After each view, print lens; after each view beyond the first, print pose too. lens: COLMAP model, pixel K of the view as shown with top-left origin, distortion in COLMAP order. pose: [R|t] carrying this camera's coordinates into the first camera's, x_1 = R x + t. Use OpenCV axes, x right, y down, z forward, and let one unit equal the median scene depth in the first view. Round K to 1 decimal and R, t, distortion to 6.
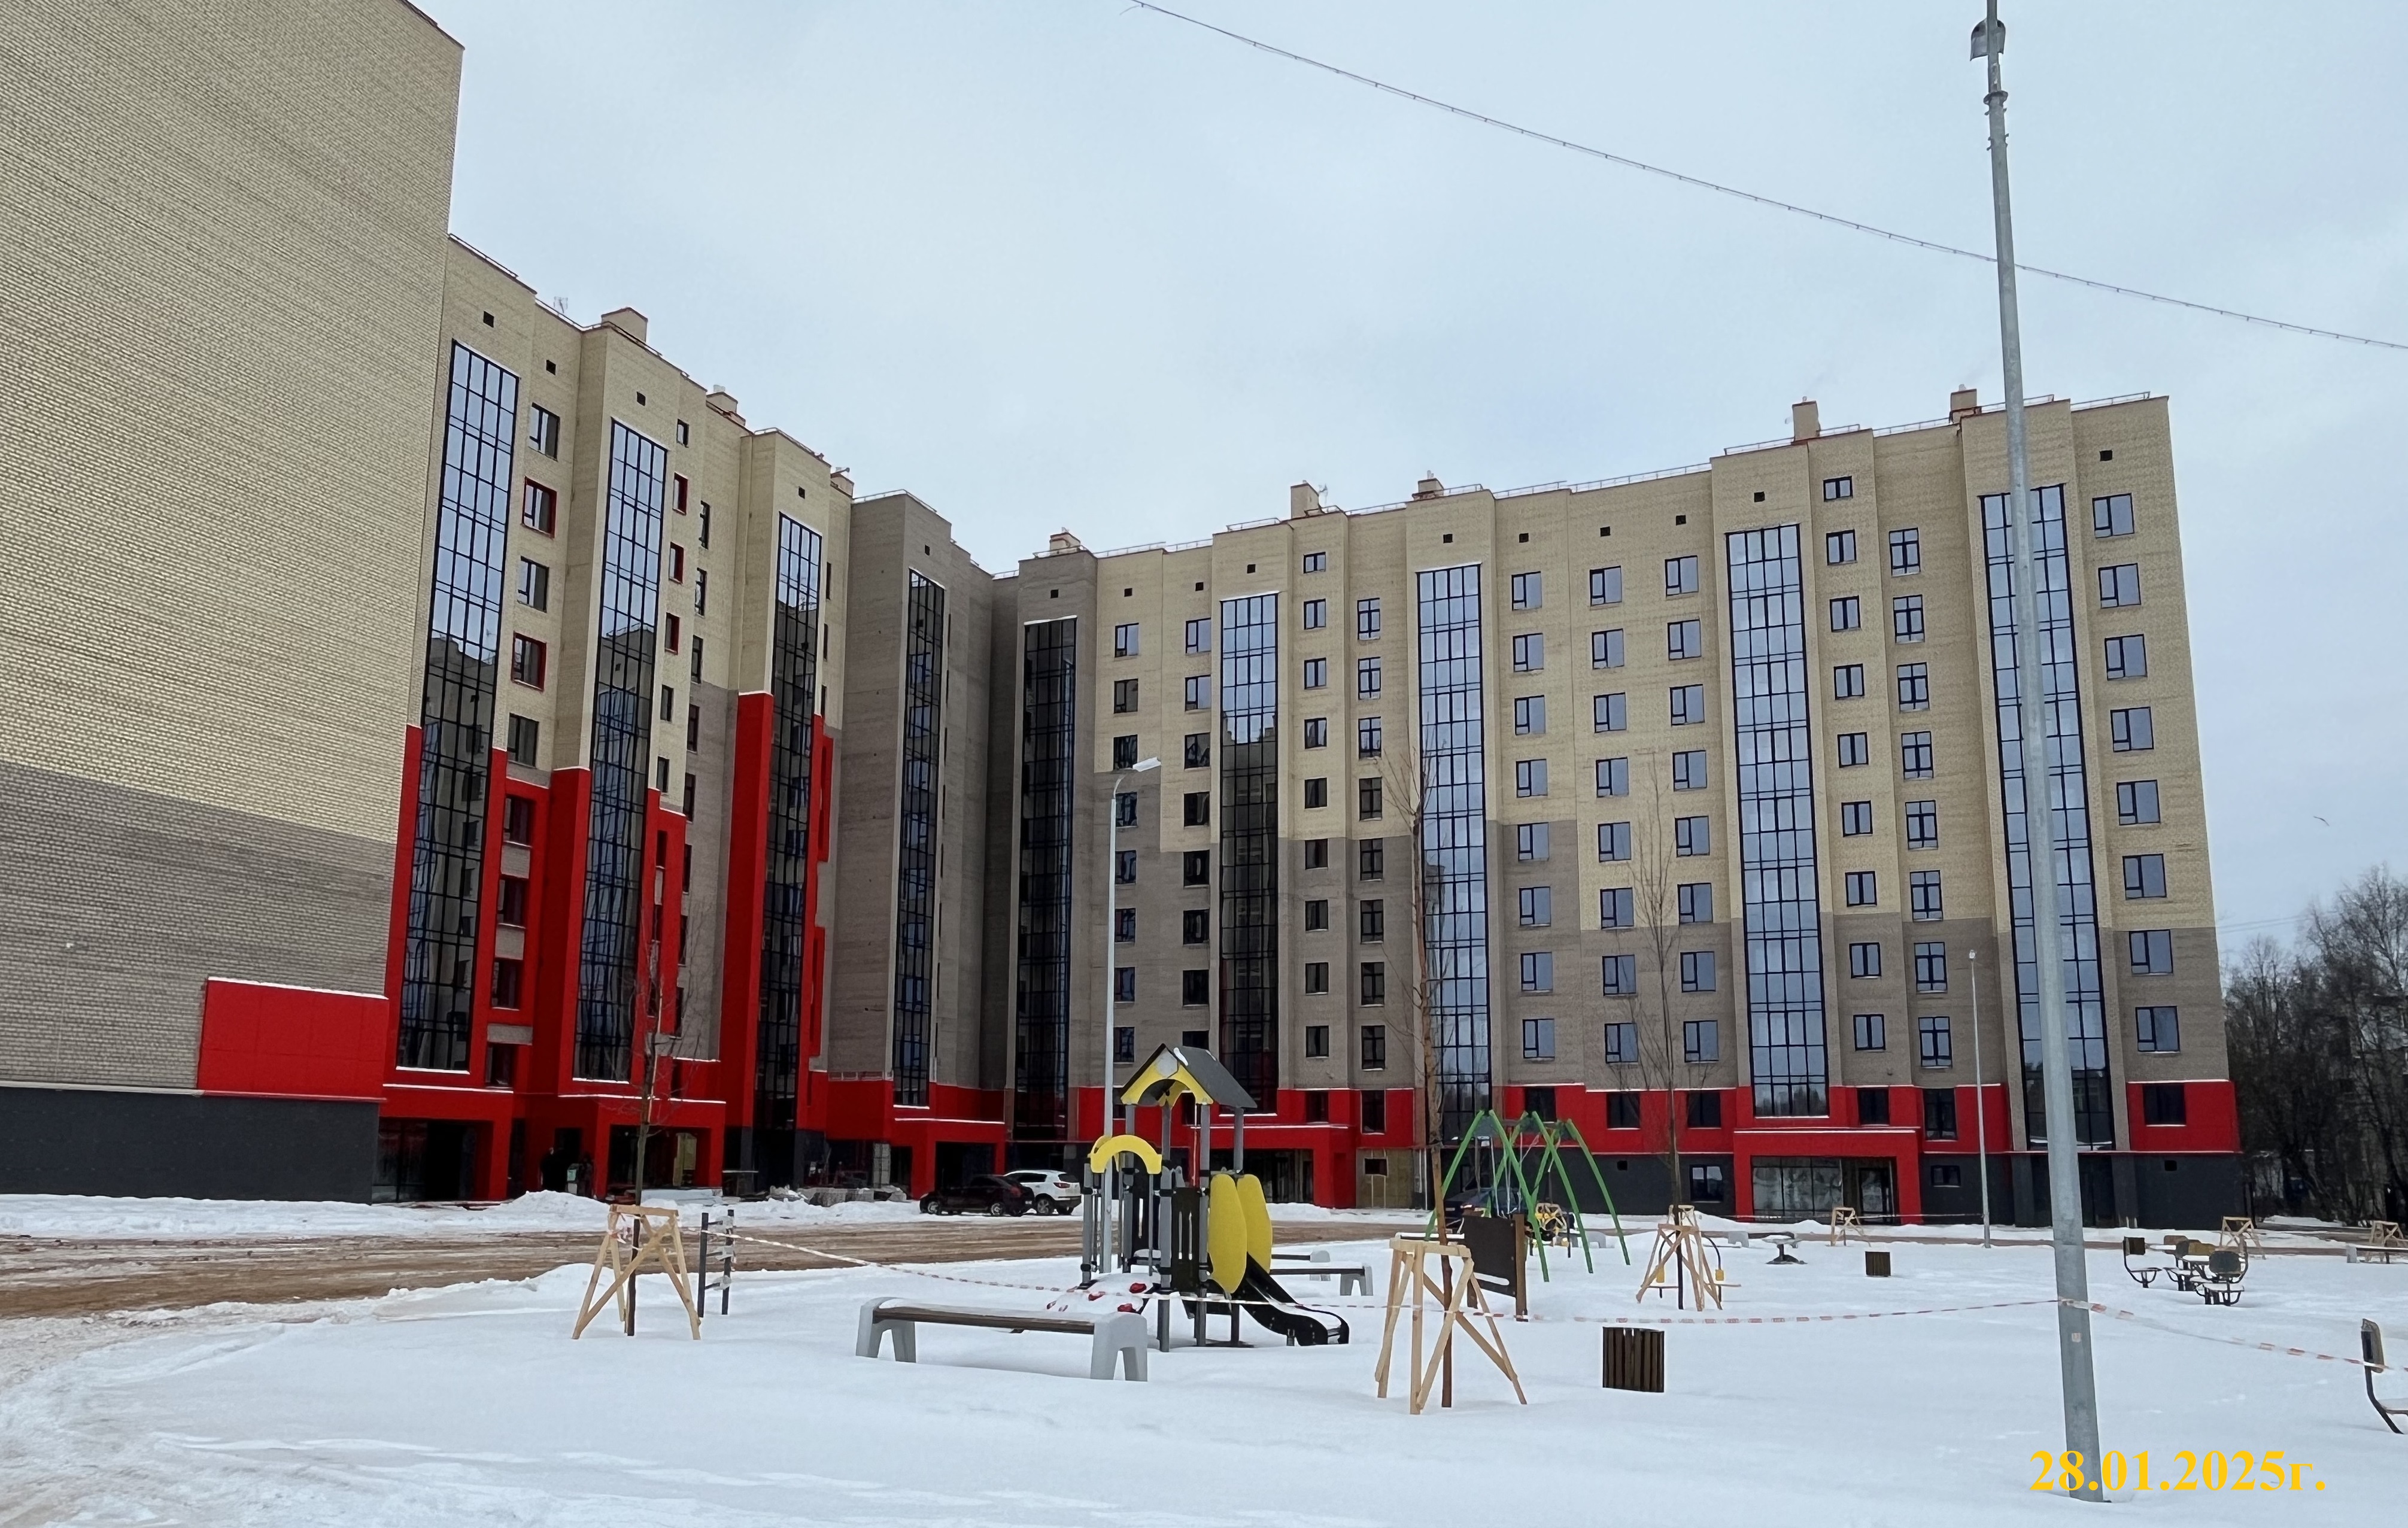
lens RADIAL K [[1652.3, 0, 1204.5], [0, 1652.3, 907.4], [0, 0, 1]] dist [0.002656, -0.000063]
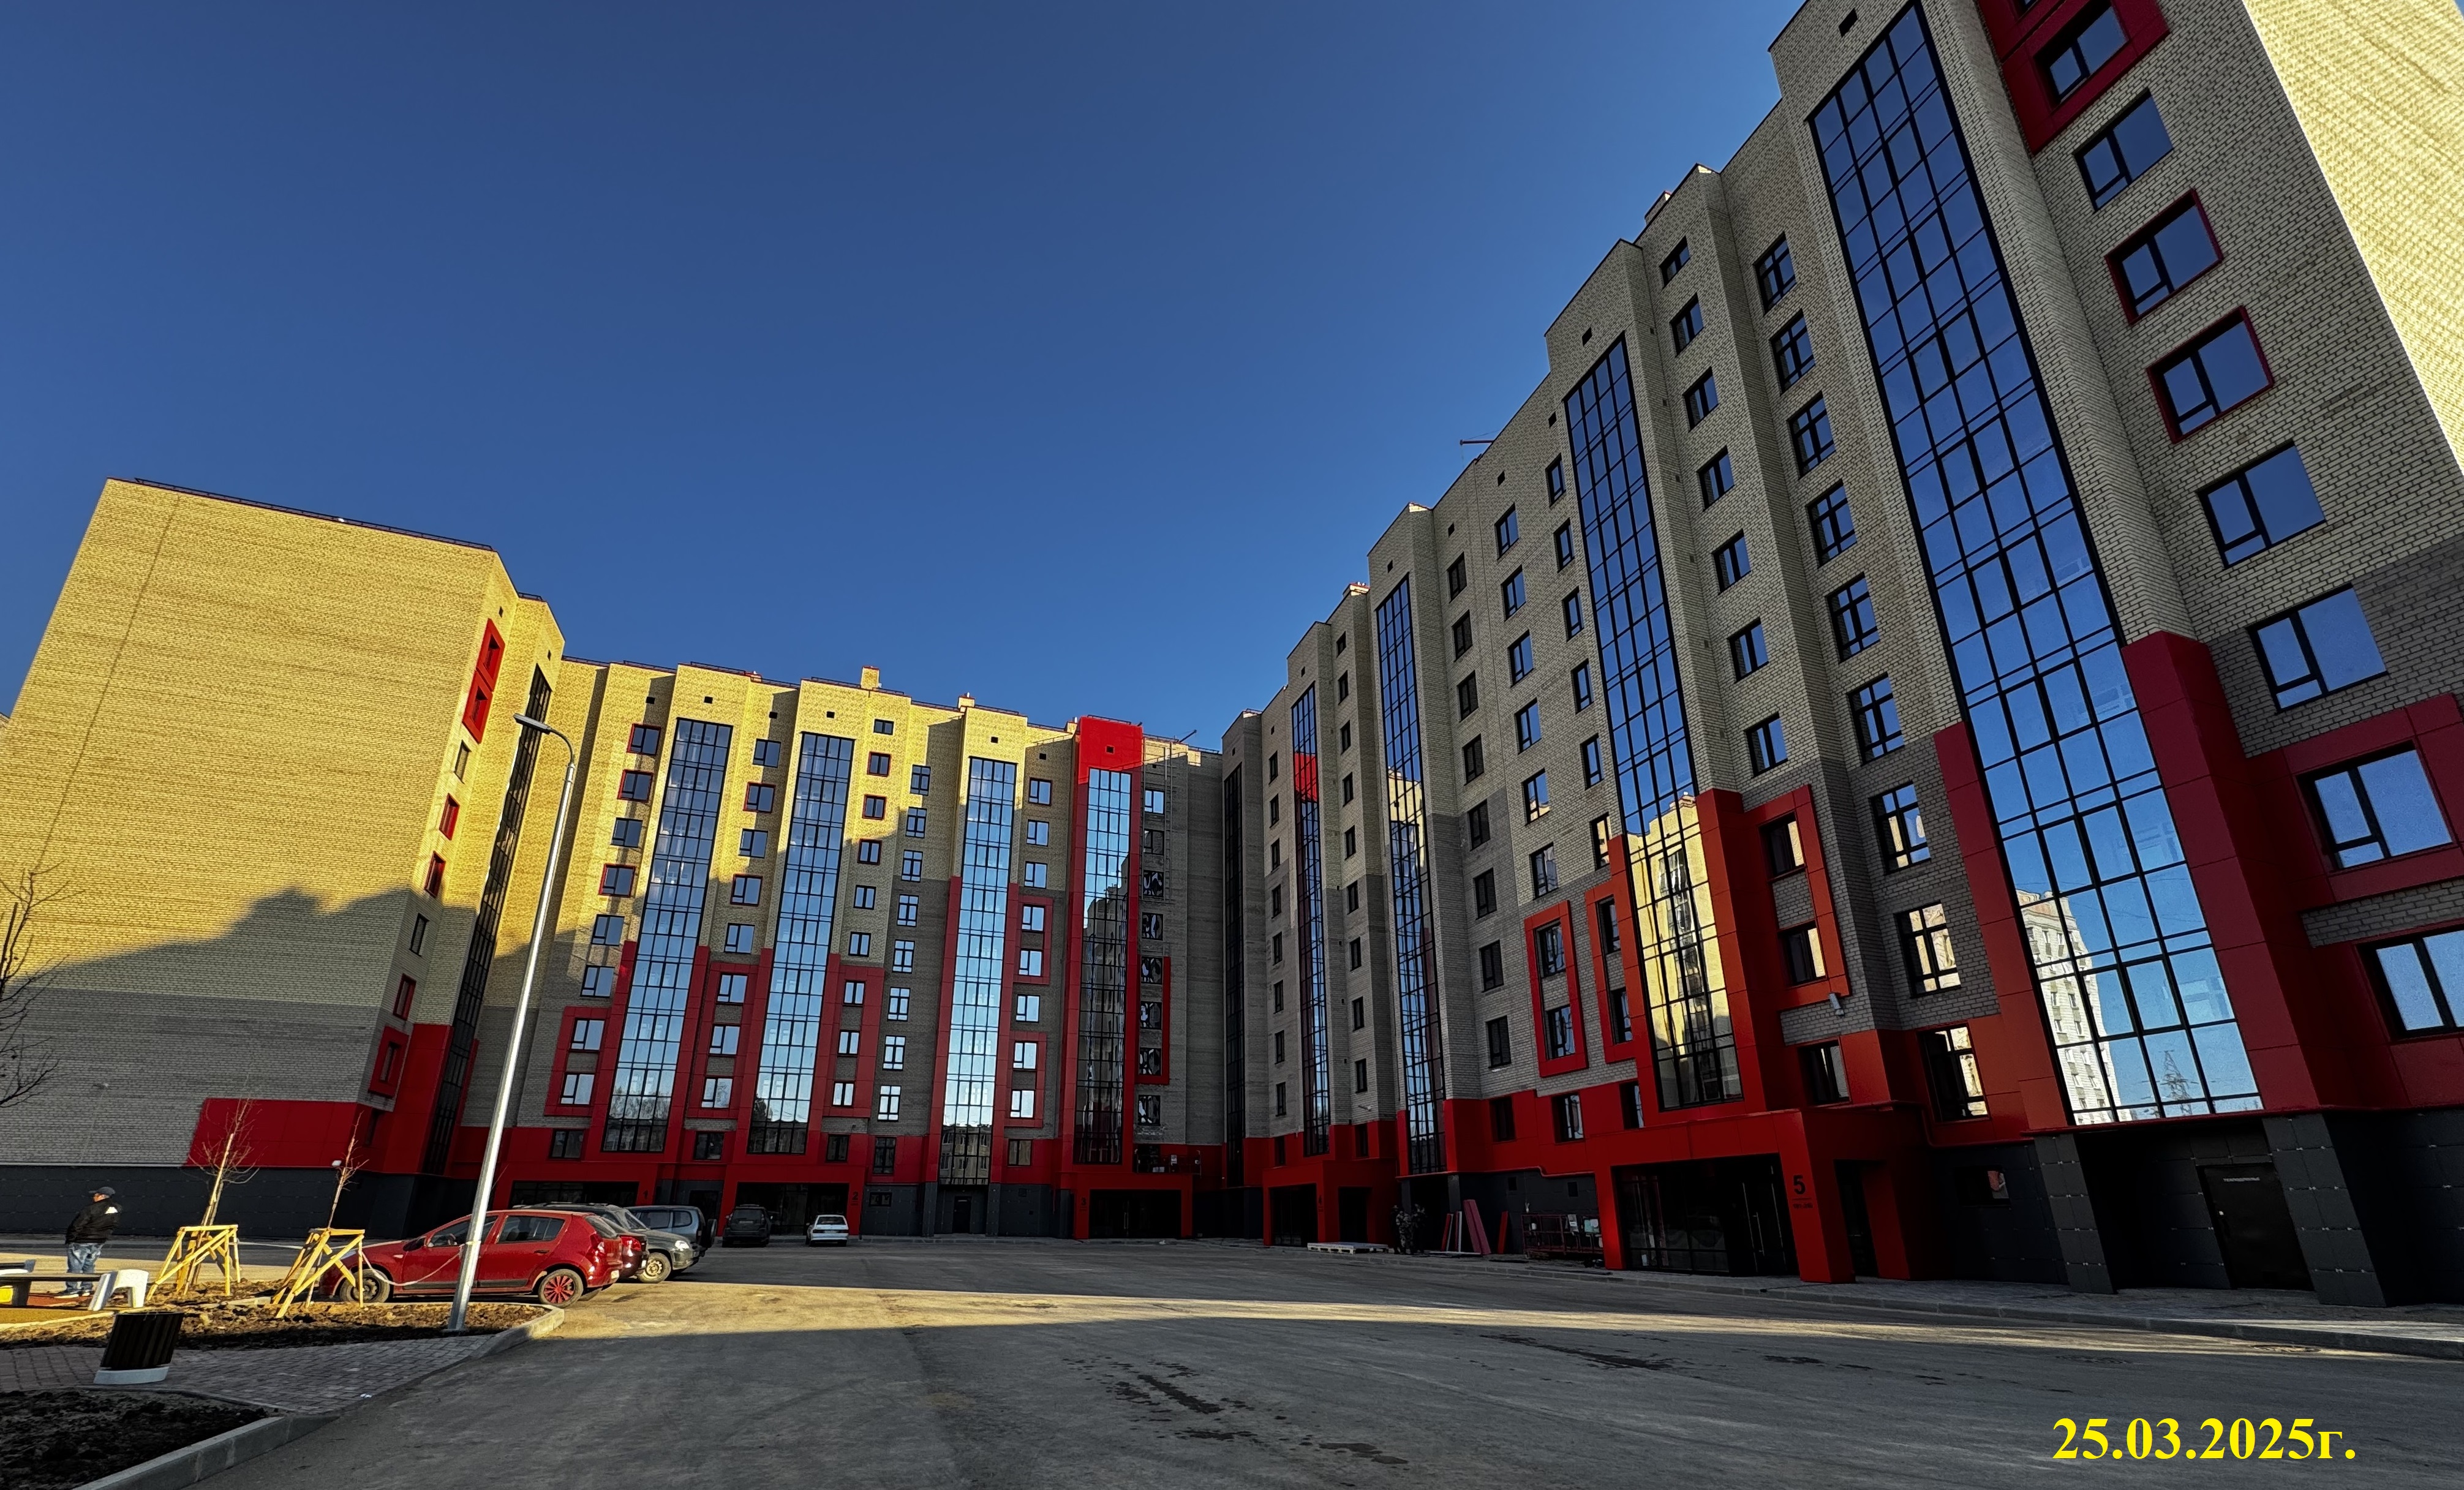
lens RADIAL K [[988.3, 0, 1227.2], [0, 988.3, 918.4], [0, 0, 1]] dist [-0.001136, 0.001471]
pose [[0.700633, -0.221614, -0.678234, 0.487186], [0.120467, 0.973638, -0.193692, 0.104356], [0.703279, 0.054003, 0.708860, 0.558673]]
